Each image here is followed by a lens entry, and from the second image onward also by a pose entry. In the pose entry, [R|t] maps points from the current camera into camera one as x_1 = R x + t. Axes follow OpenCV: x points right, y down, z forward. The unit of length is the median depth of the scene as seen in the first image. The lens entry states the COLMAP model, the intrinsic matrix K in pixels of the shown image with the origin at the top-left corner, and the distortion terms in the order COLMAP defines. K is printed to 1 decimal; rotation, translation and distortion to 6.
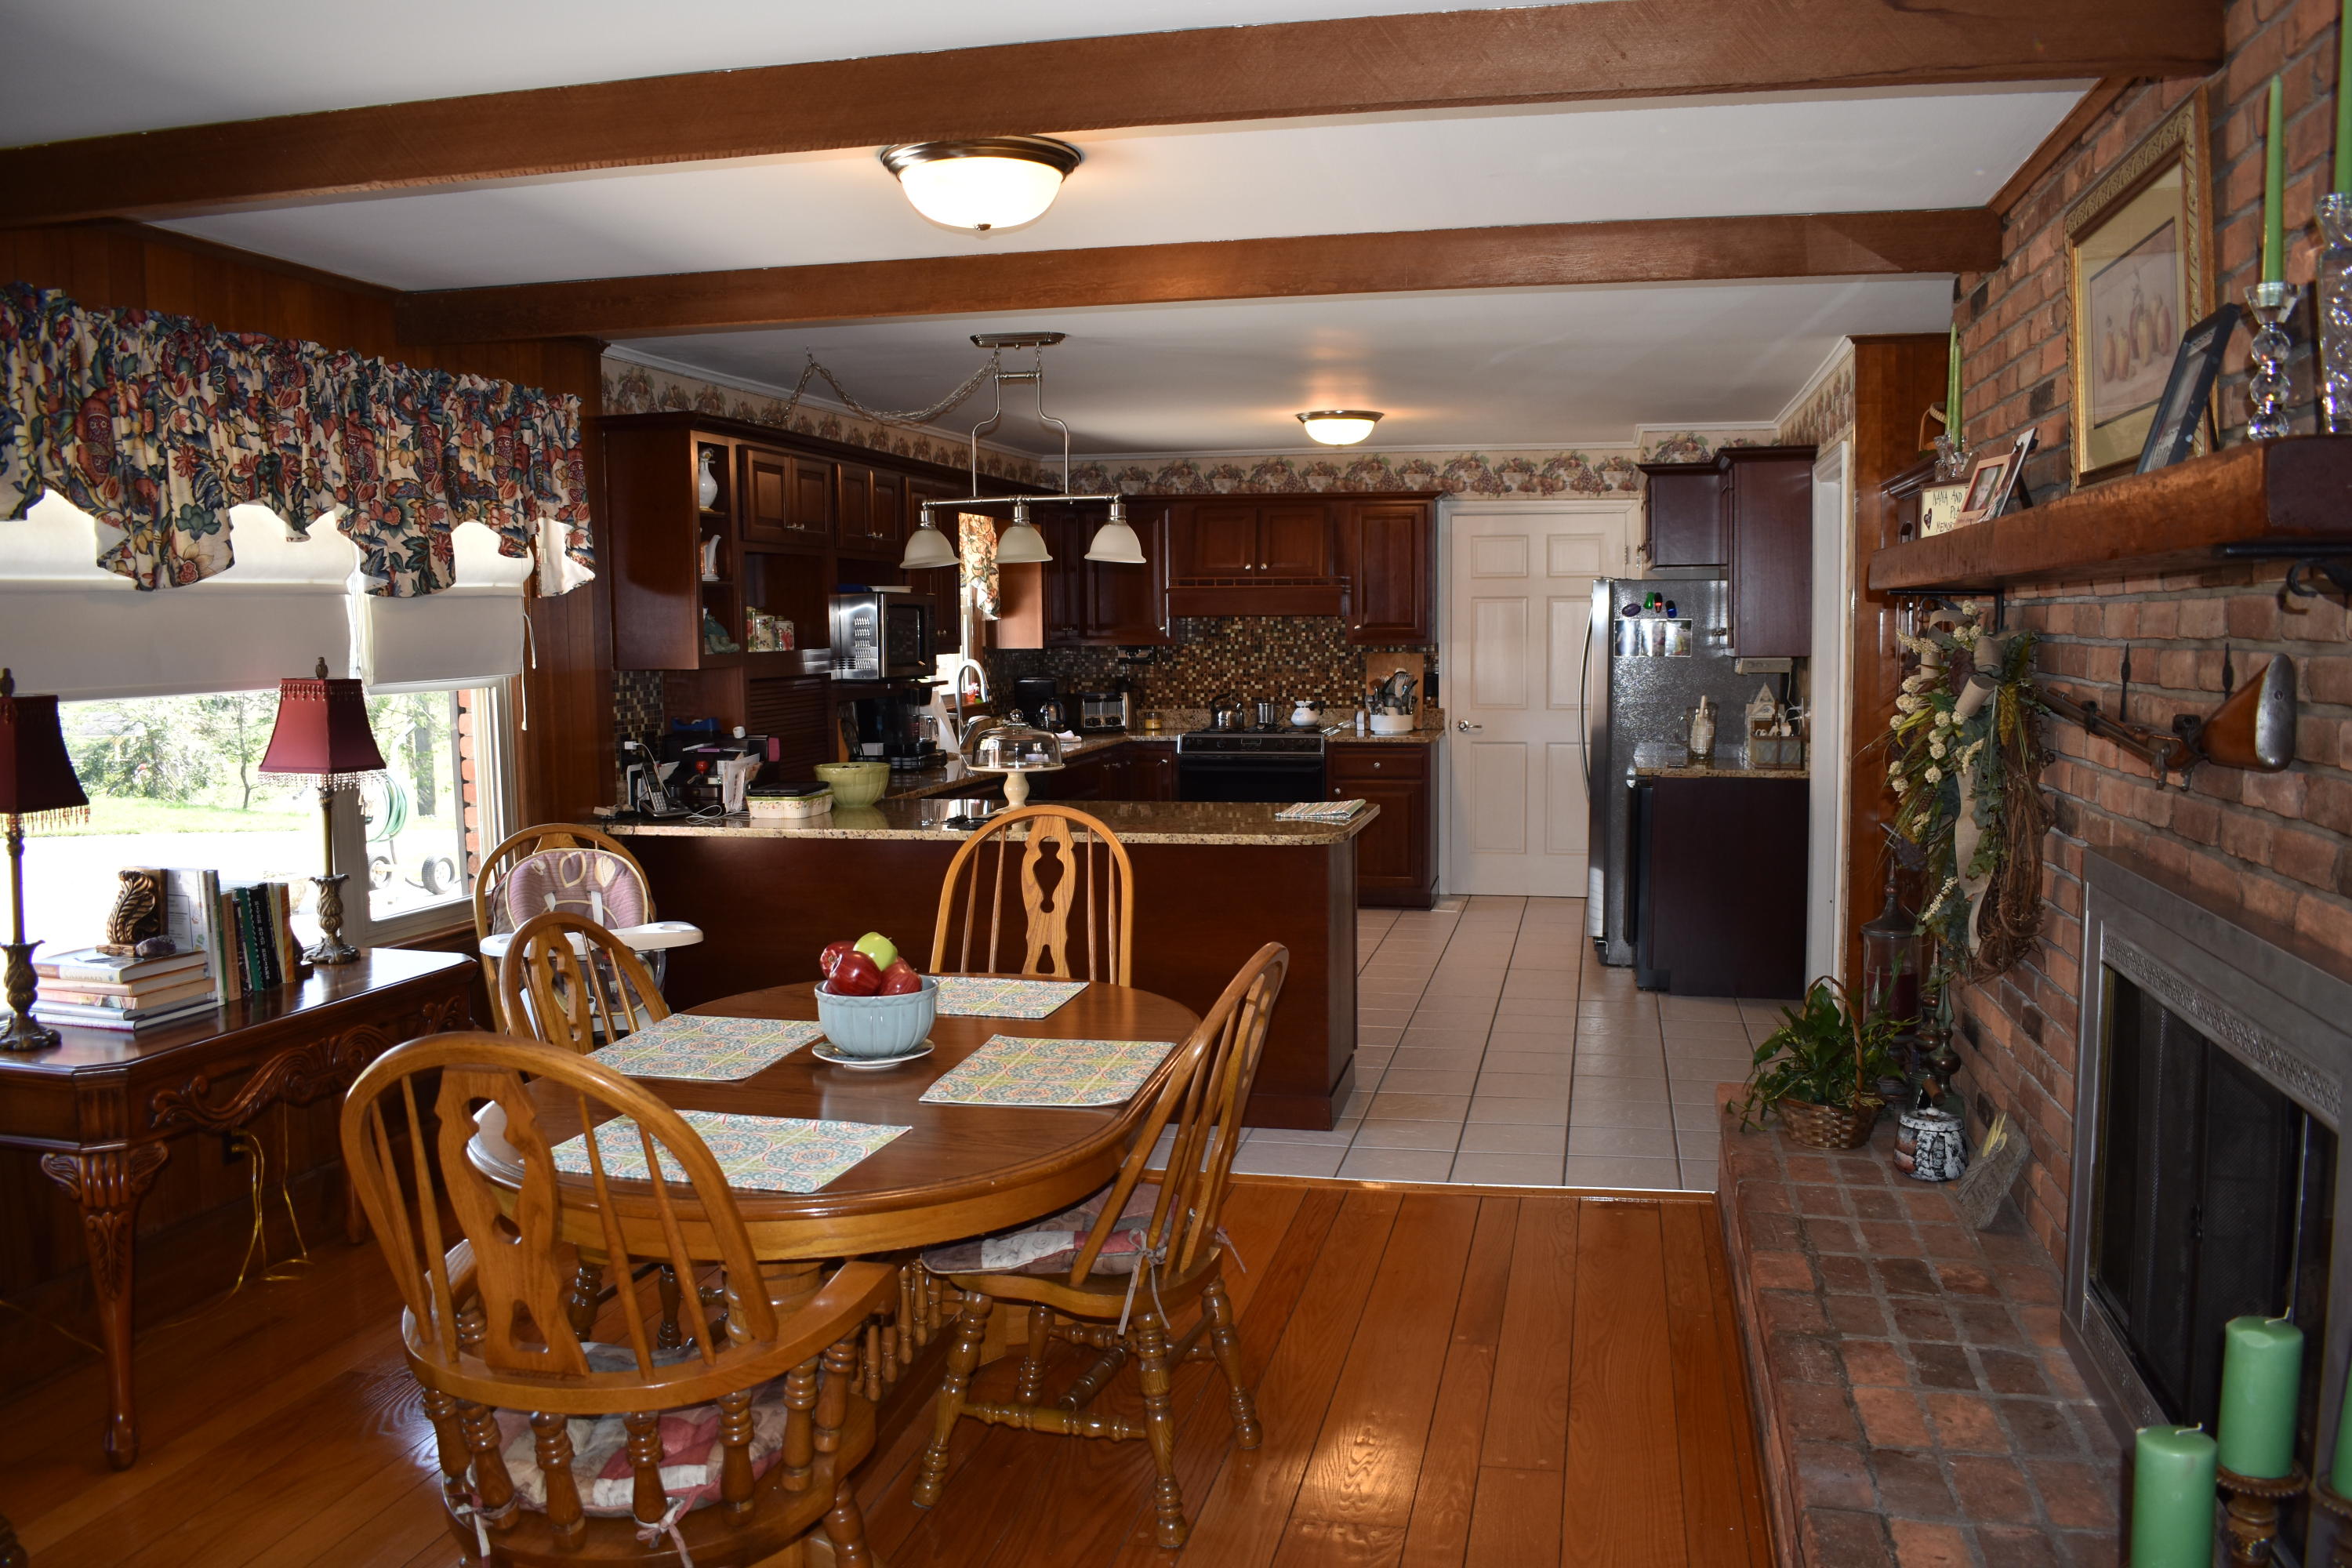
lens RADIAL K [[1849.0, 0, 1179.6], [0, 1849.0, 787.4], [0, 0, 1]] dist [-0.096432, 0.019853]
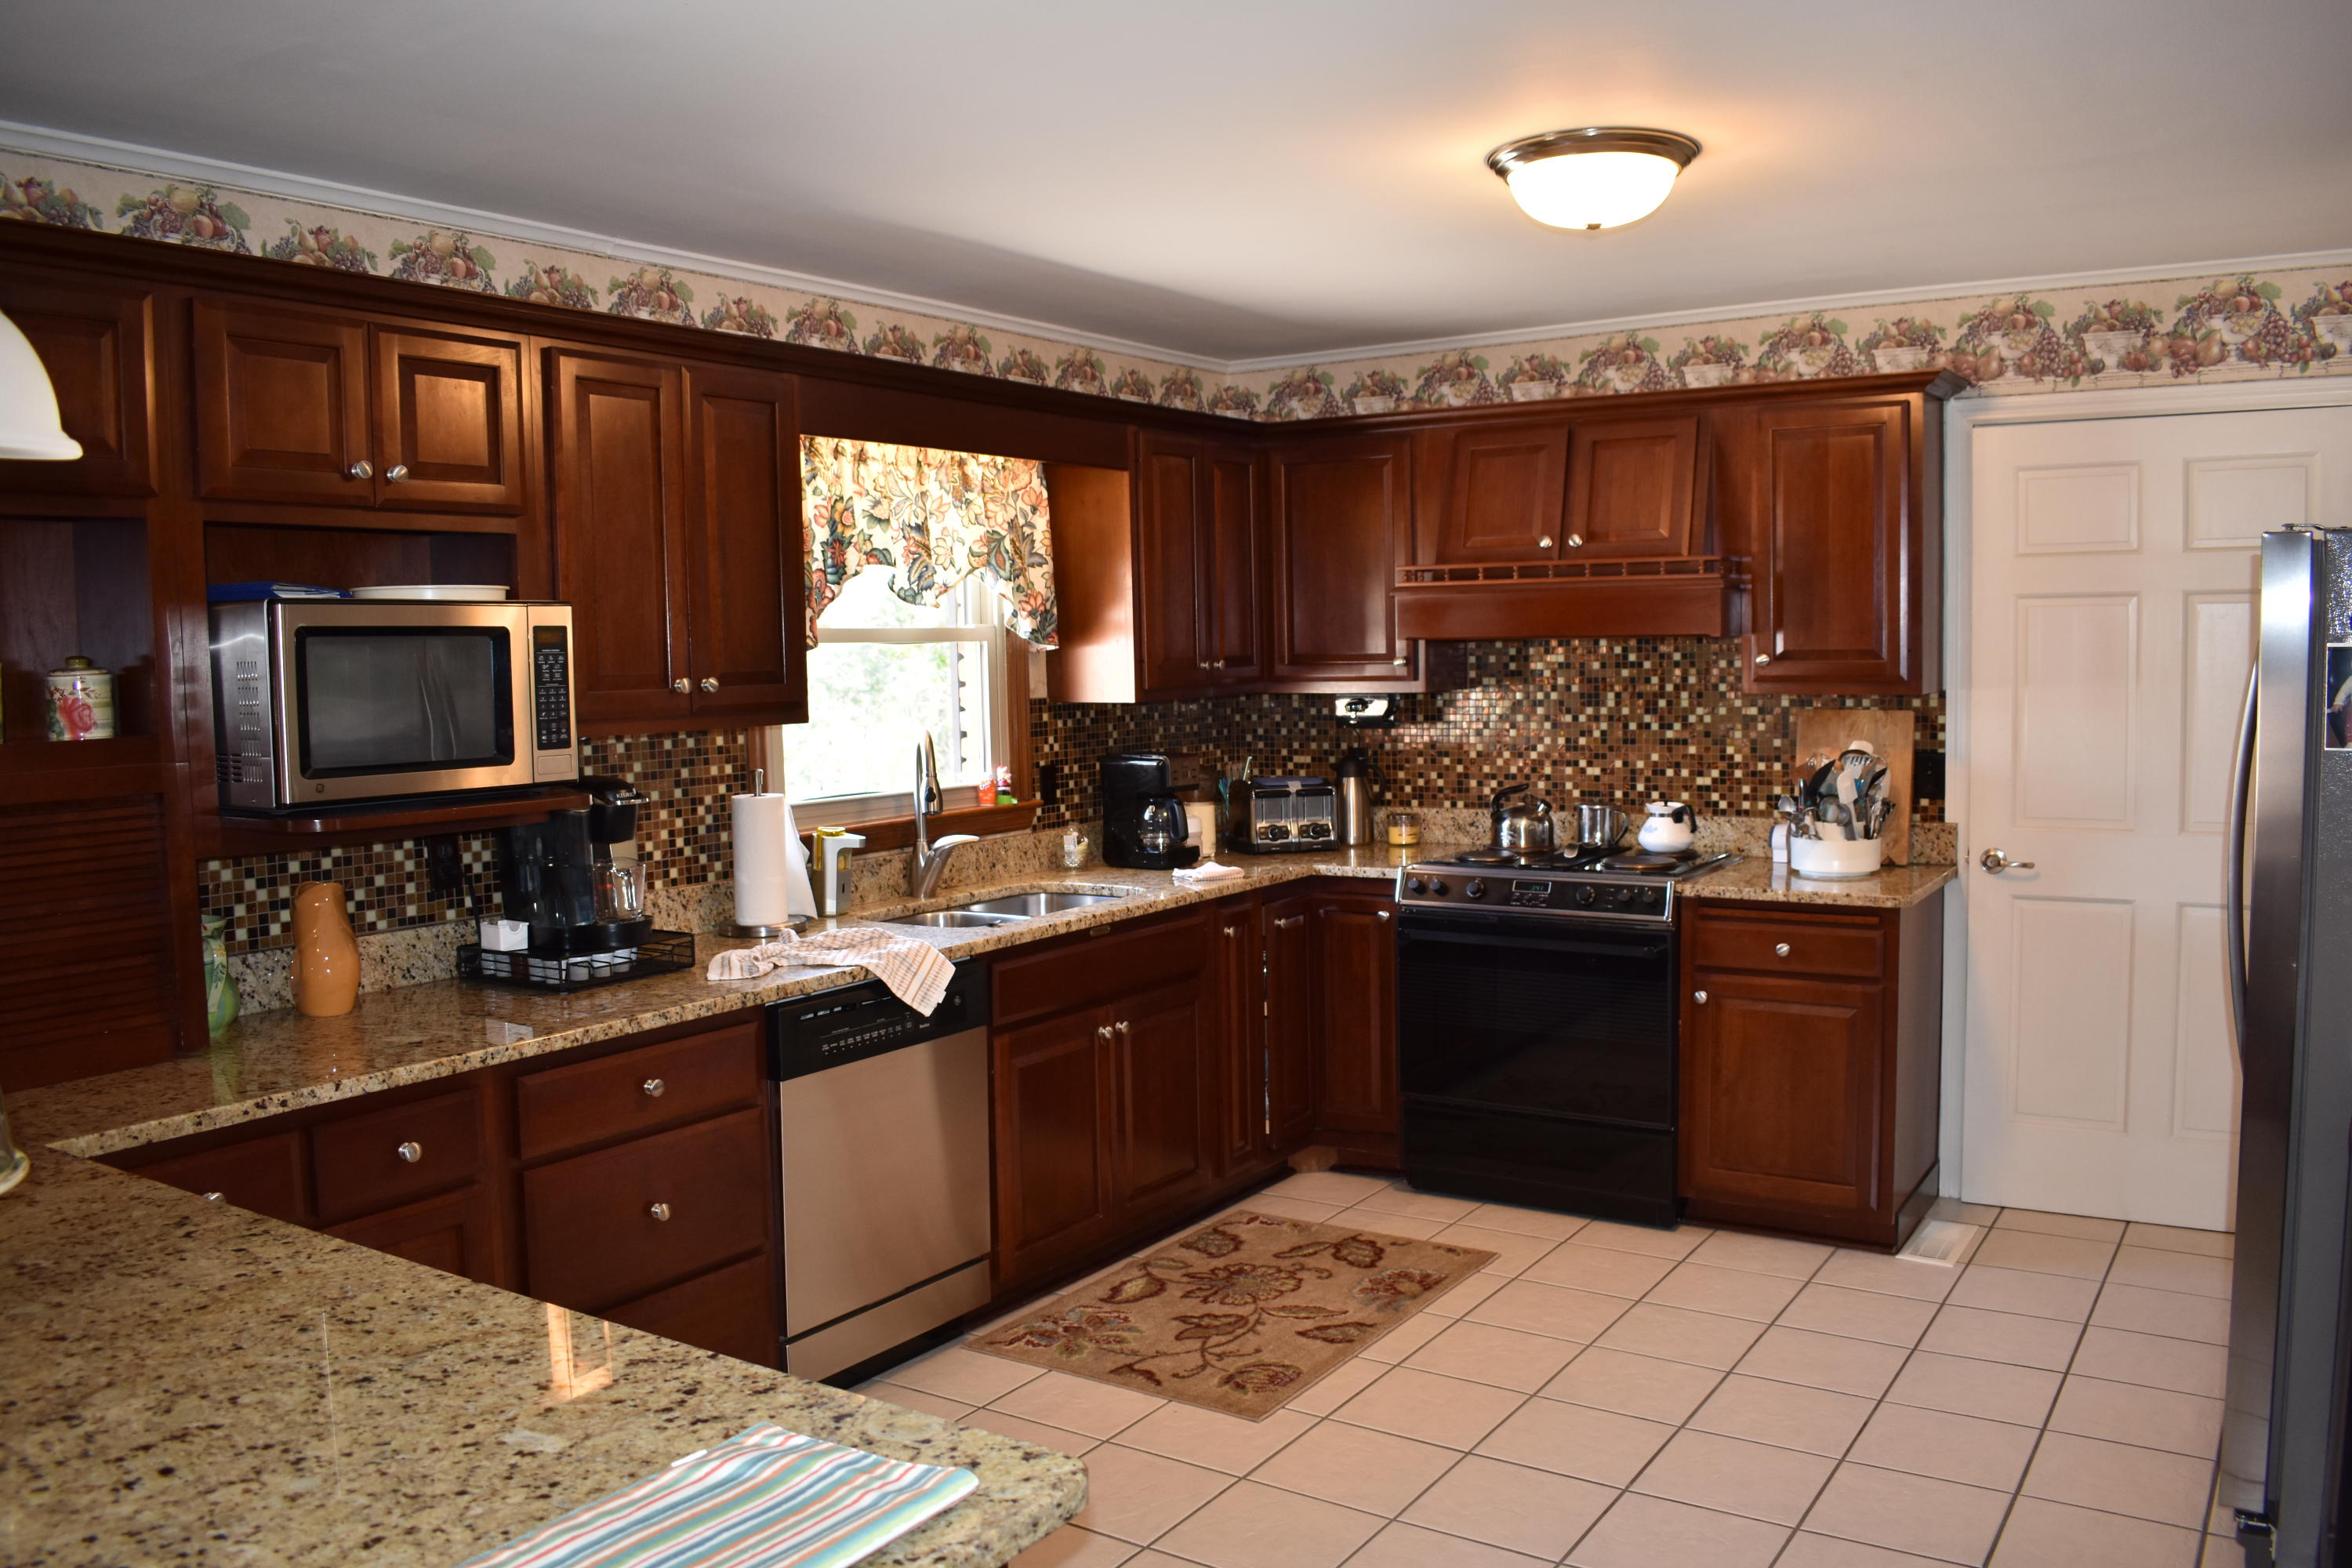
lens RADIAL K [[1849.0, 0, 1172.5], [0, 1849.0, 779.5], [0, 0, 1]] dist [-0.096432, 0.019853]
pose [[0.935789, 0.016608, -0.352170, 0.120510], [-0.021438, 0.999722, -0.009818, -0.046043], [0.351909, 0.016737, 0.935885, 0.483643]]
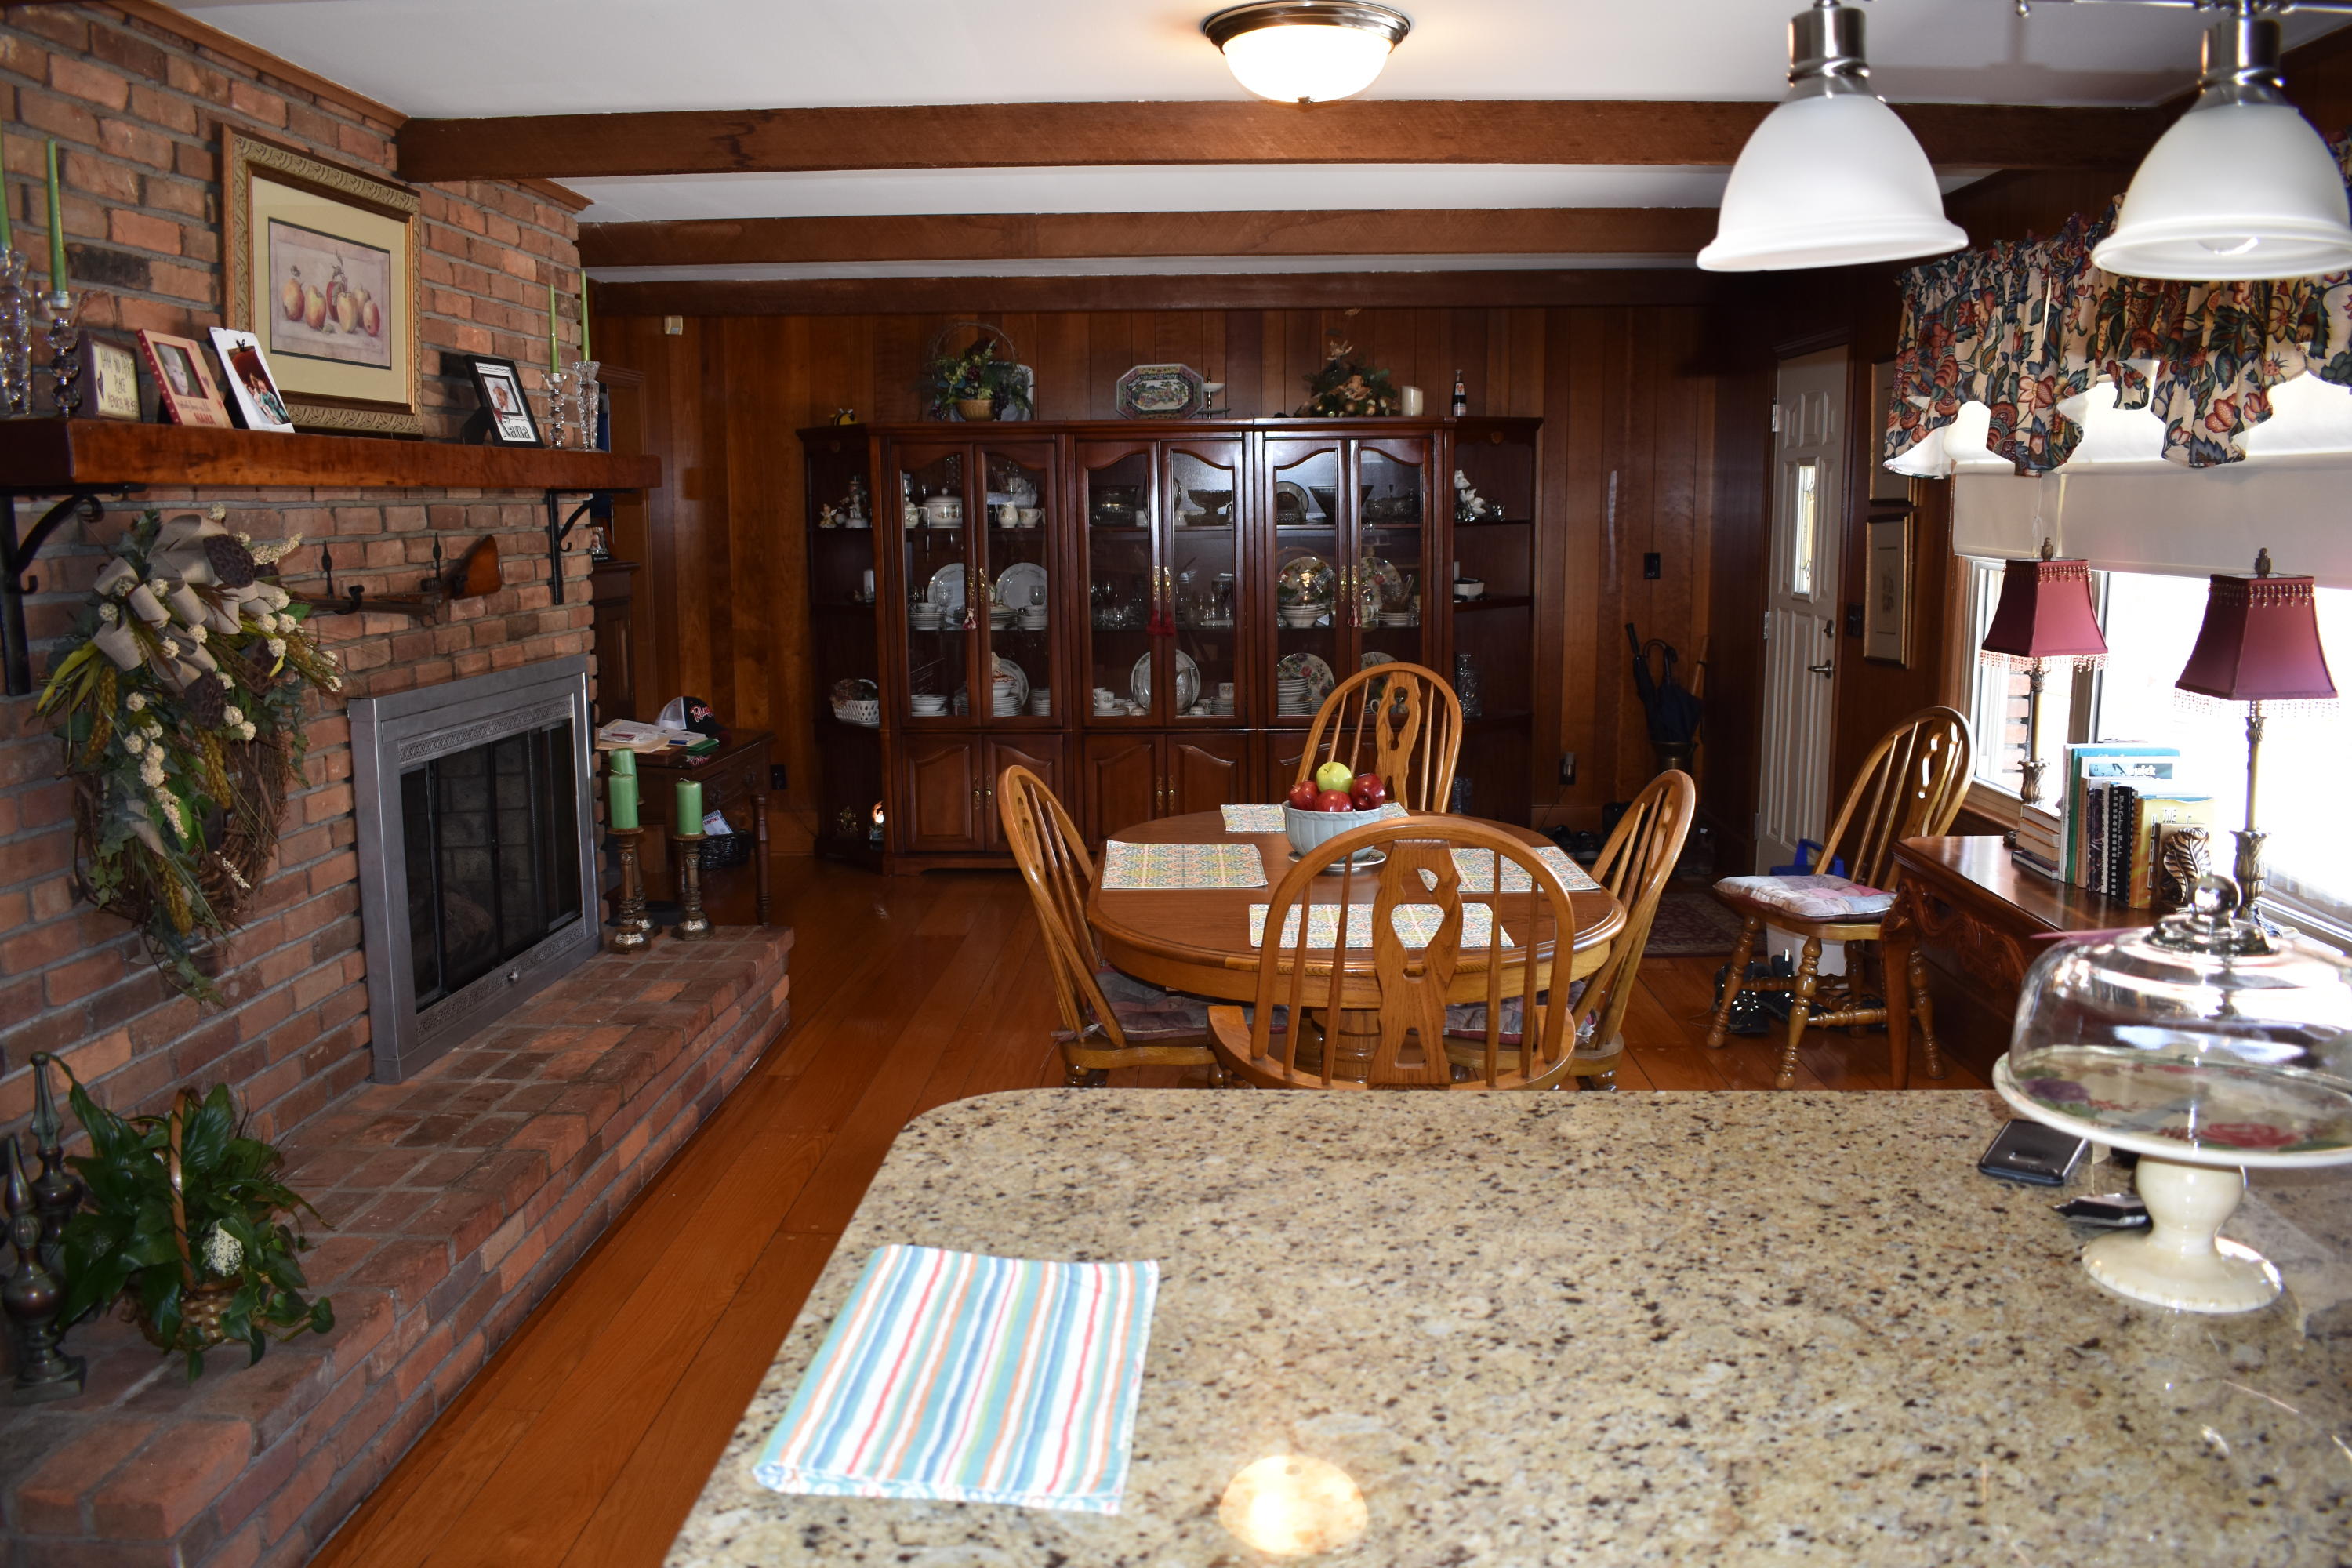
lens RADIAL K [[1849.0, 0, 1177.5], [0, 1849.0, 785.6], [0, 0, 1]] dist [-0.096432, 0.019853]
pose [[-0.982071, 0.042599, -0.183636, 0.053216], [-0.001941, 0.971796, 0.235814, -0.064936], [0.188502, 0.231943, -0.954290, 0.711344]]
